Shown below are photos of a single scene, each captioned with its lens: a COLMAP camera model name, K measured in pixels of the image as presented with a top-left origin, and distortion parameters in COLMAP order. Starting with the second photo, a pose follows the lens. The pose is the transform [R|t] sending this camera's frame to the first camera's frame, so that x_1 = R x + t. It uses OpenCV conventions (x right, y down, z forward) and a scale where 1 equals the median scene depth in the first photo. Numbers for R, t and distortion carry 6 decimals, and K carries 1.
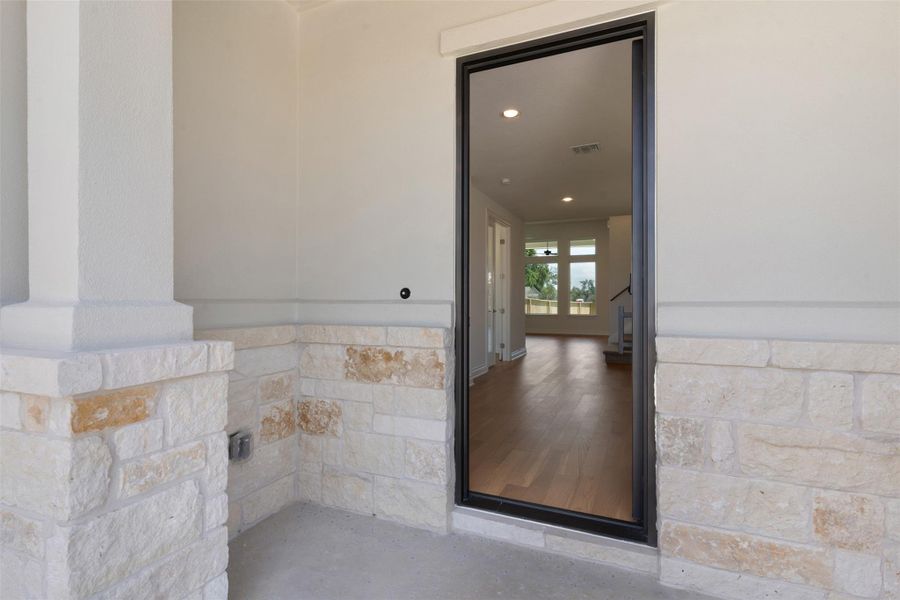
lens RADIAL K [[438.3, 0, 452.8], [0, 438.3, 290.5], [0, 0, 1]] dist [-0.003982, -0.002427]
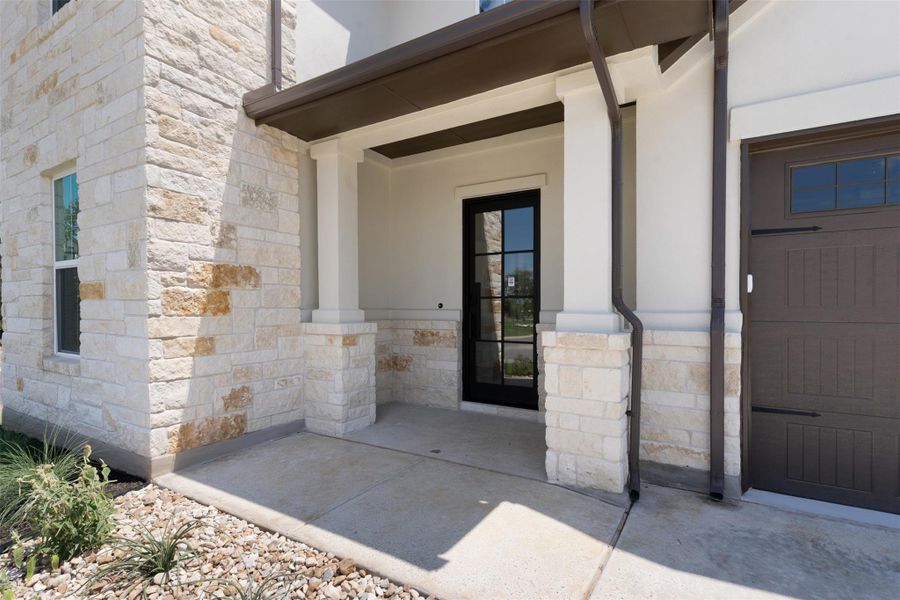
lens RADIAL K [[438.3, 0, 447.5], [0, 438.3, 306.7], [0, 0, 1]] dist [-0.003982, -0.002427]
pose [[0.988745, 0.000356, -0.149612, 0.265721], [0.002282, 0.999845, 0.017455, -0.027857], [0.149595, -0.017600, 0.988591, -1.214806]]
